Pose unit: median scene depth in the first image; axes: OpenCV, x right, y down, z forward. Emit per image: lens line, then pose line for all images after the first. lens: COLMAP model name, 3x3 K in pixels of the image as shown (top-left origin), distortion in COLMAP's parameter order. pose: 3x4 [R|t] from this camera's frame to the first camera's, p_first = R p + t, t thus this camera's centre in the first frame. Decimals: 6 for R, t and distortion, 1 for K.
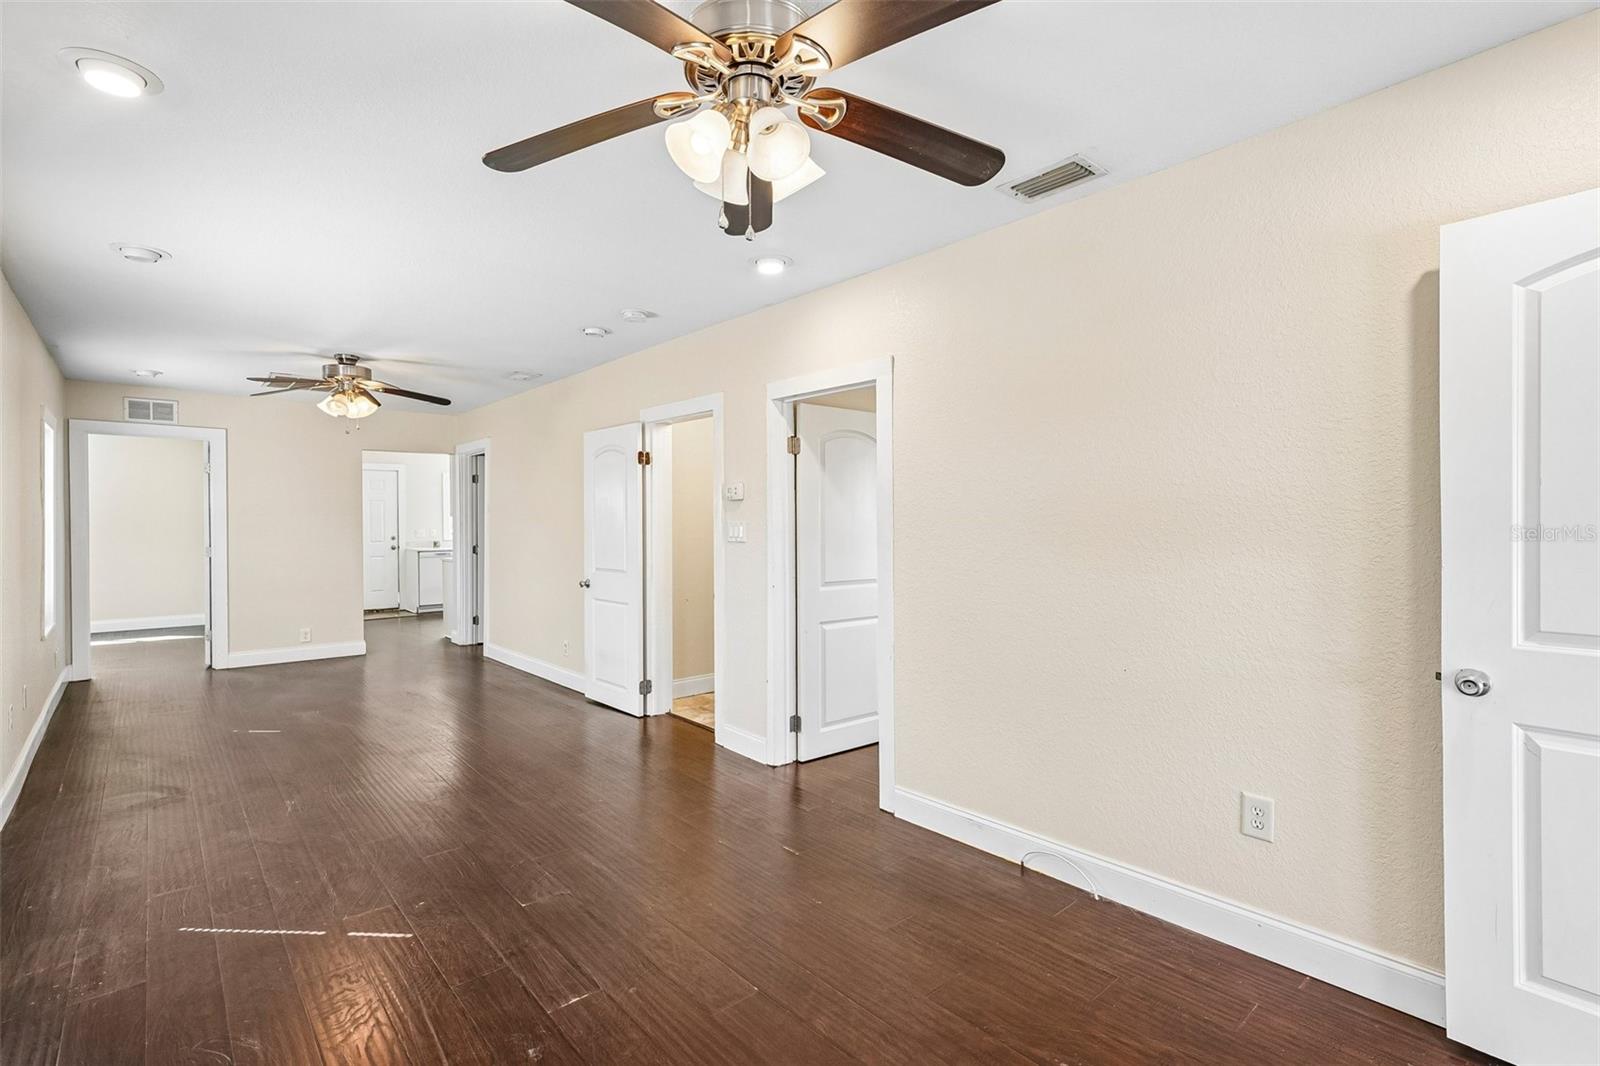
lens RADIAL K [[773.3, 0, 805.7], [0, 773.3, 527.3], [0, 0, 1]] dist [0.003335, 0.000390]
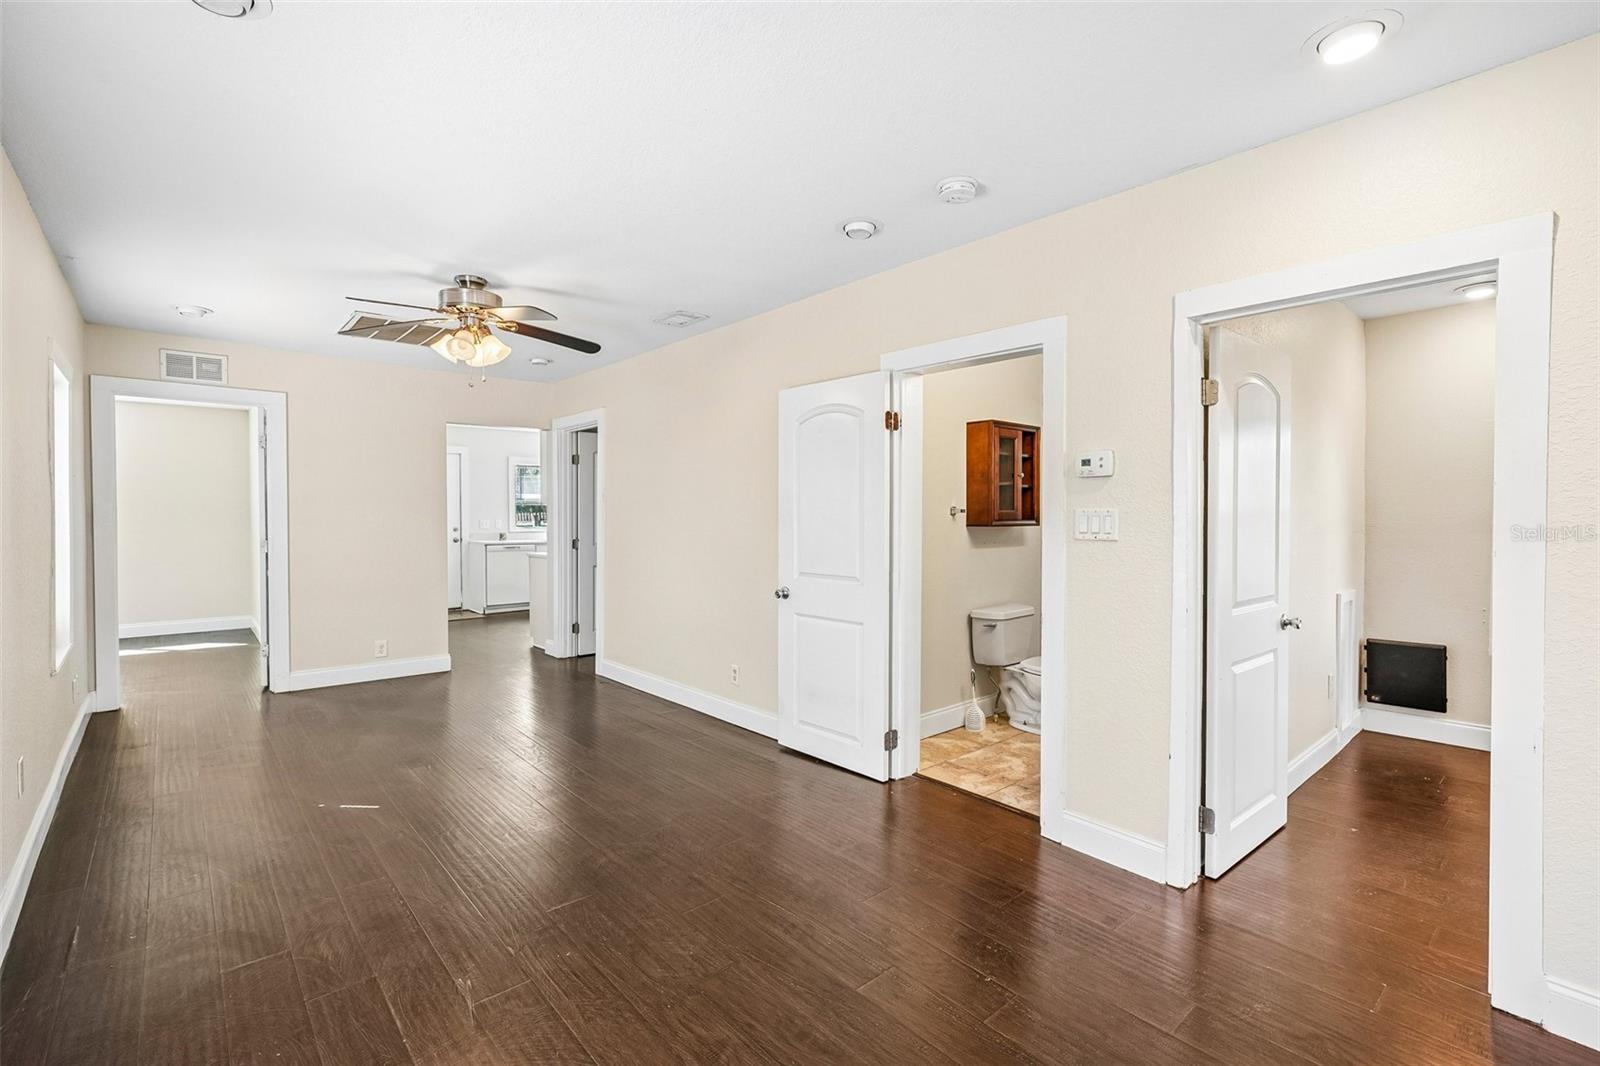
lens RADIAL K [[725.0, 0, 786.1], [0, 725.0, 528.5], [0, 0, 1]] dist [-0.002242, 0.000069]
pose [[0.999983, 0.005384, 0.002152, -0.289912], [-0.005407, 0.999924, 0.011083, 0.002845], [-0.002092, -0.011095, 0.999936, 0.311047]]
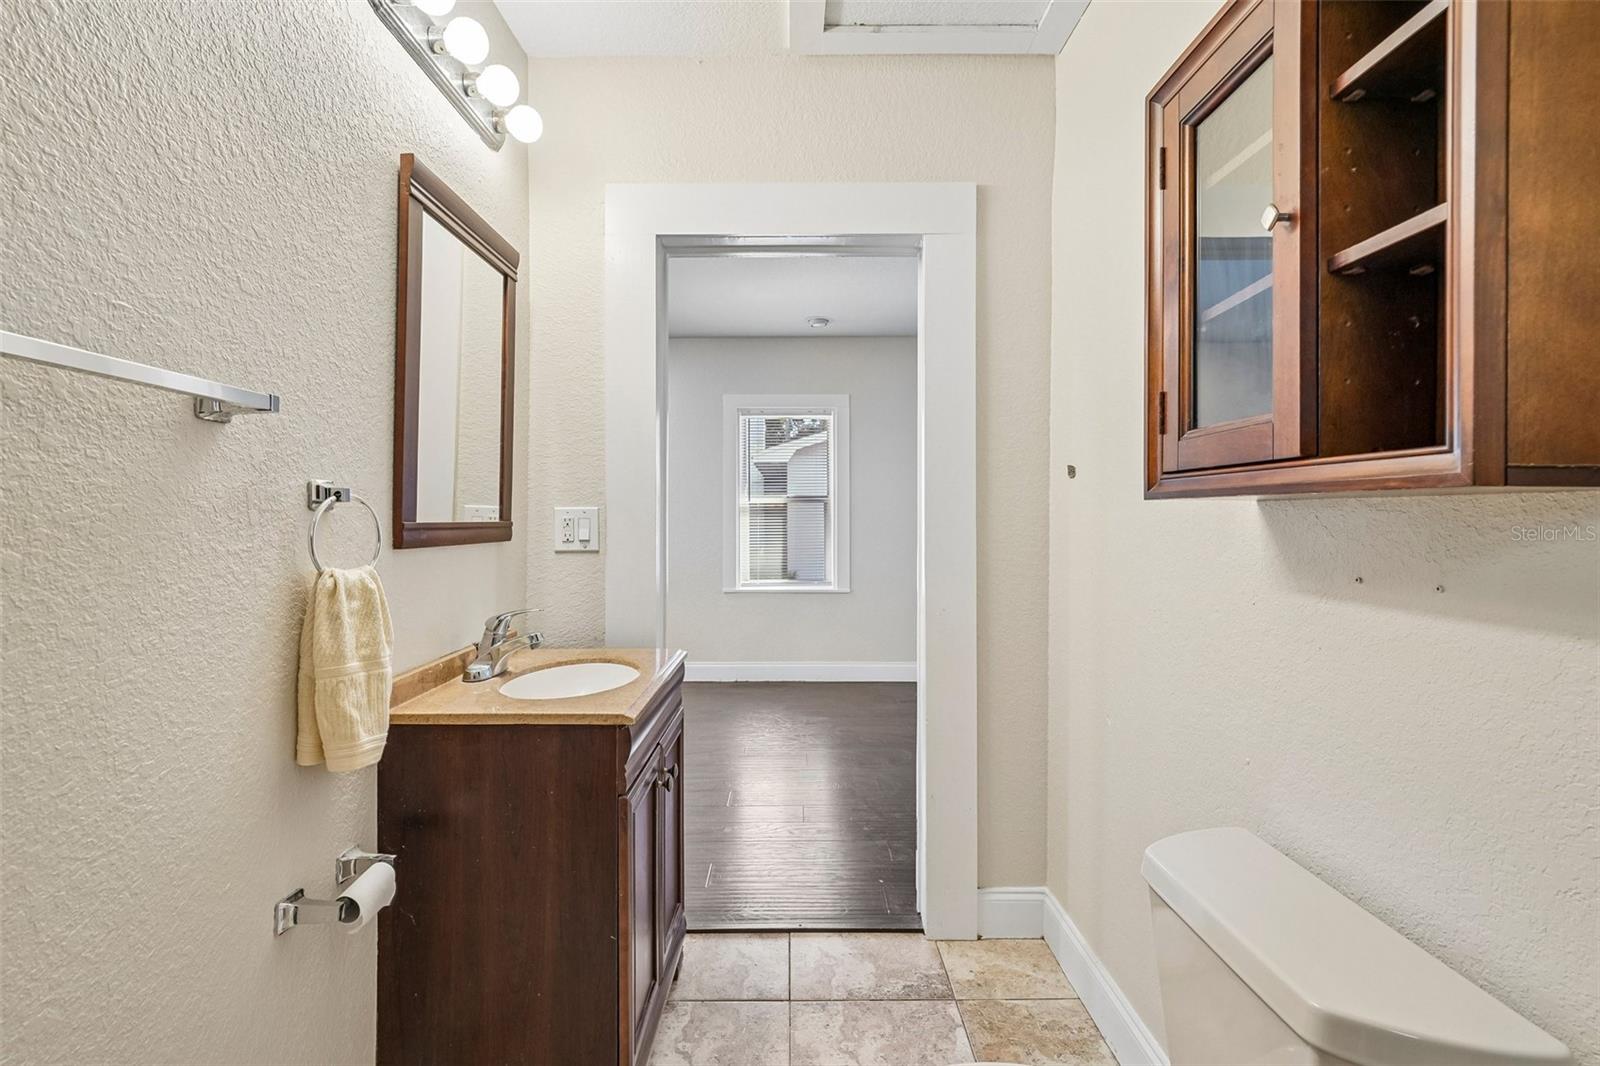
lens RADIAL K [[725.0, 0, 804.3], [0, 725.0, 509.3], [0, 0, 1]] dist [-0.002242, 0.000069]
pose [[-0.644443, 0.000090, -0.764652, 0.173469], [-0.004936, 0.999979, 0.004278, 0.010752], [0.764636, 0.006531, -0.644429, 1.185755]]
